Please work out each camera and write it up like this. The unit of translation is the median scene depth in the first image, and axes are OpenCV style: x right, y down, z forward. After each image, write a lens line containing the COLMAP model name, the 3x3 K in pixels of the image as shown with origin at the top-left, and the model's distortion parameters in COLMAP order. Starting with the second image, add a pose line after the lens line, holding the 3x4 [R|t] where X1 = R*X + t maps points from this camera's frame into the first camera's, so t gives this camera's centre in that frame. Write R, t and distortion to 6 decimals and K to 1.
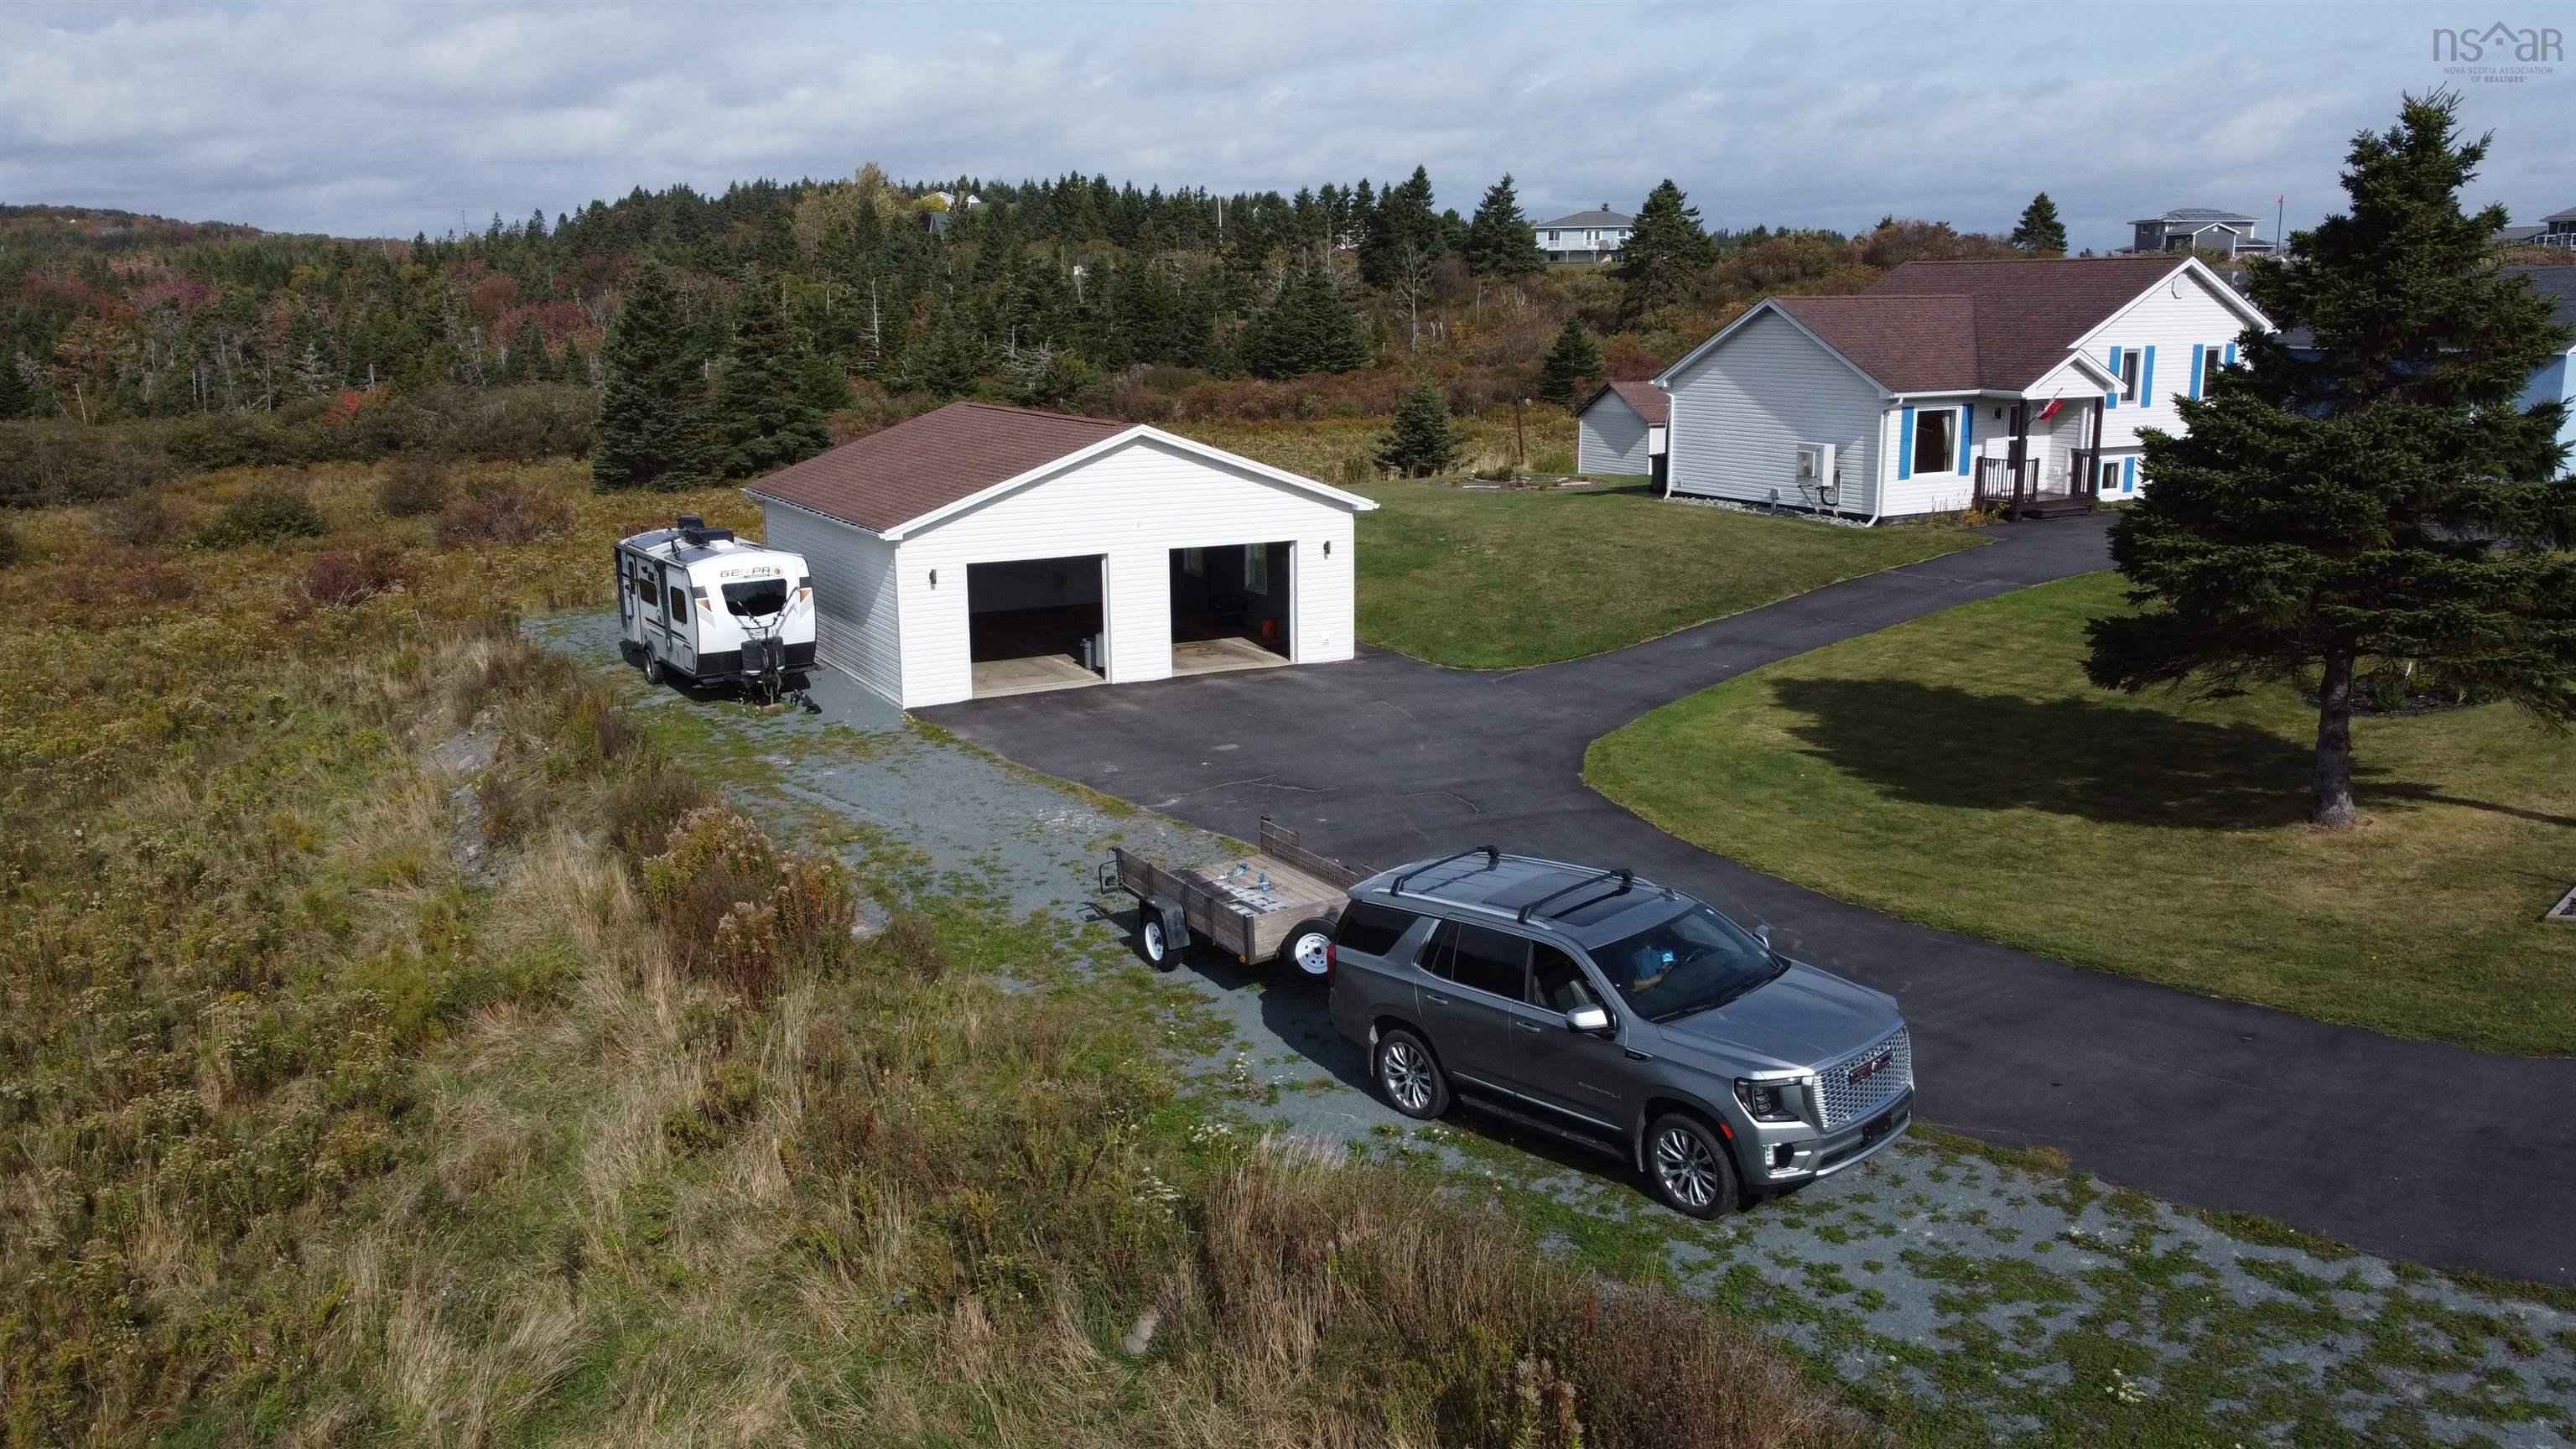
lens RADIAL K [[1947.3, 0, 1286.9], [0, 1947.3, 723.1], [0, 0, 1]] dist [0.000102, -0.002082]
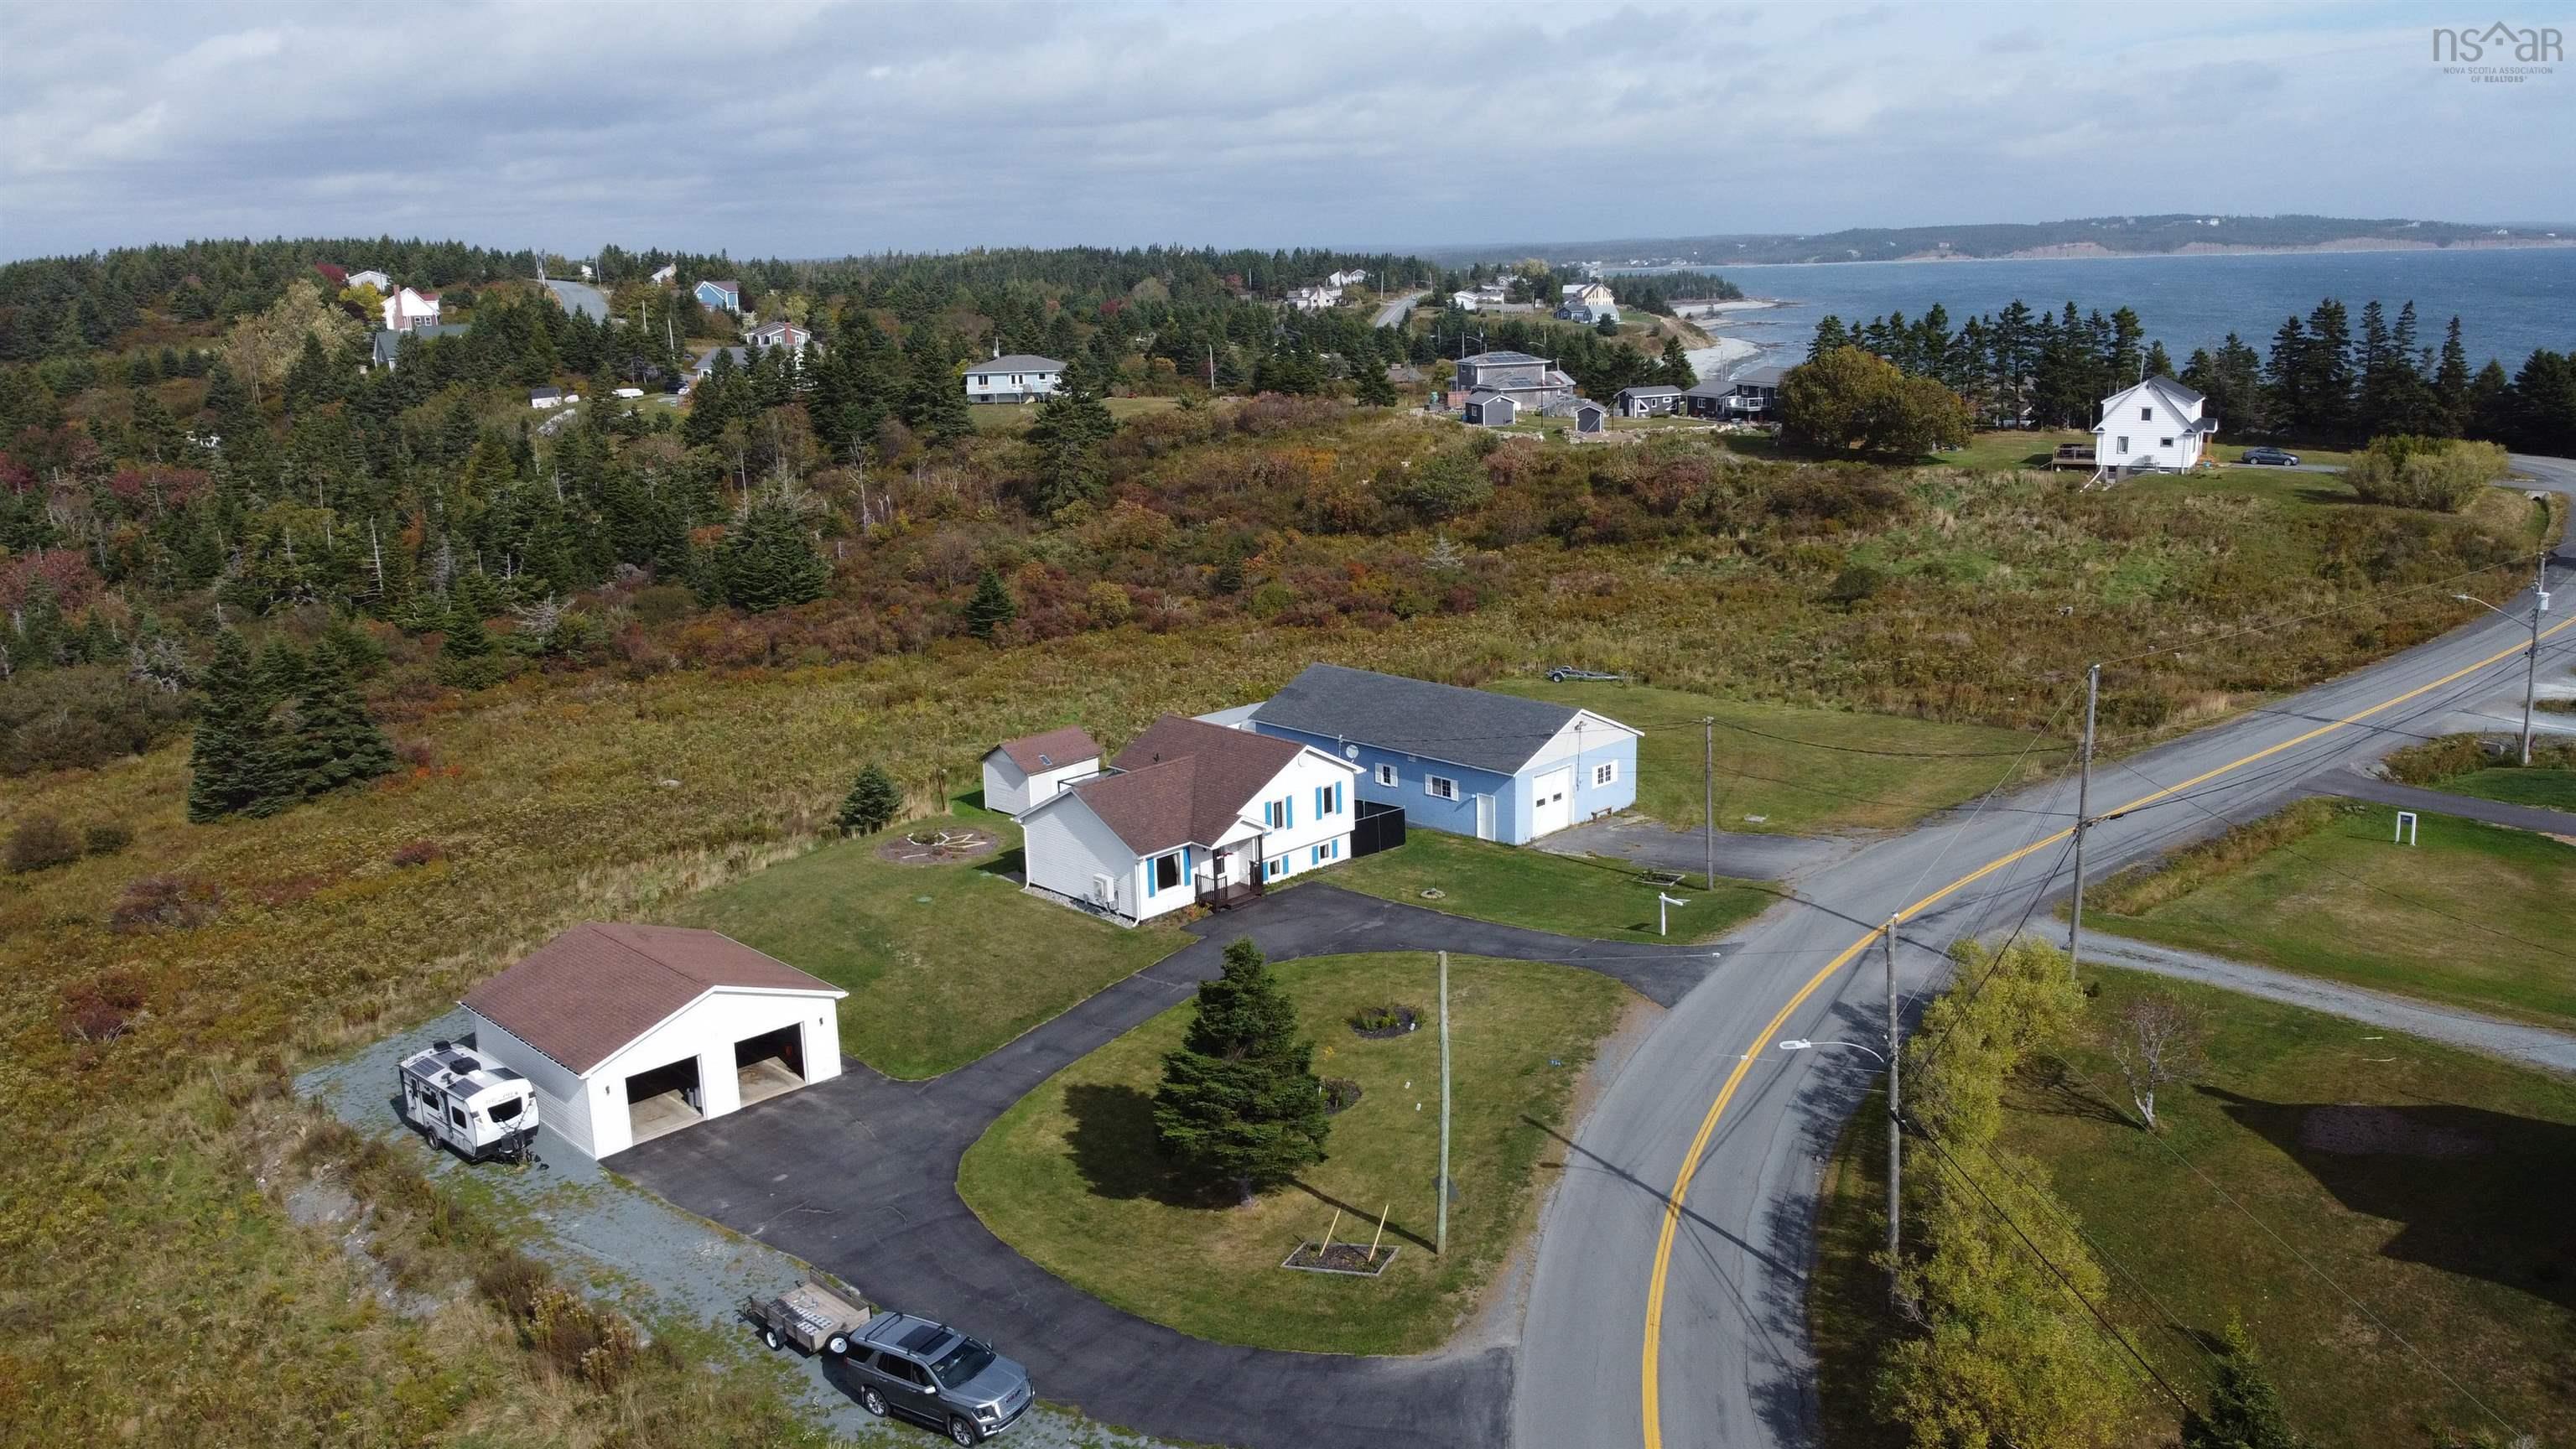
lens RADIAL K [[1947.3, 0, 1285.4], [0, 1947.3, 725.1], [0, 0, 1]] dist [0.000102, -0.002082]
pose [[0.963245, -0.080086, 0.256408, -0.005320], [0.075656, 0.996765, 0.027109, -0.336244], [-0.257750, -0.006714, 0.966188, -0.767378]]
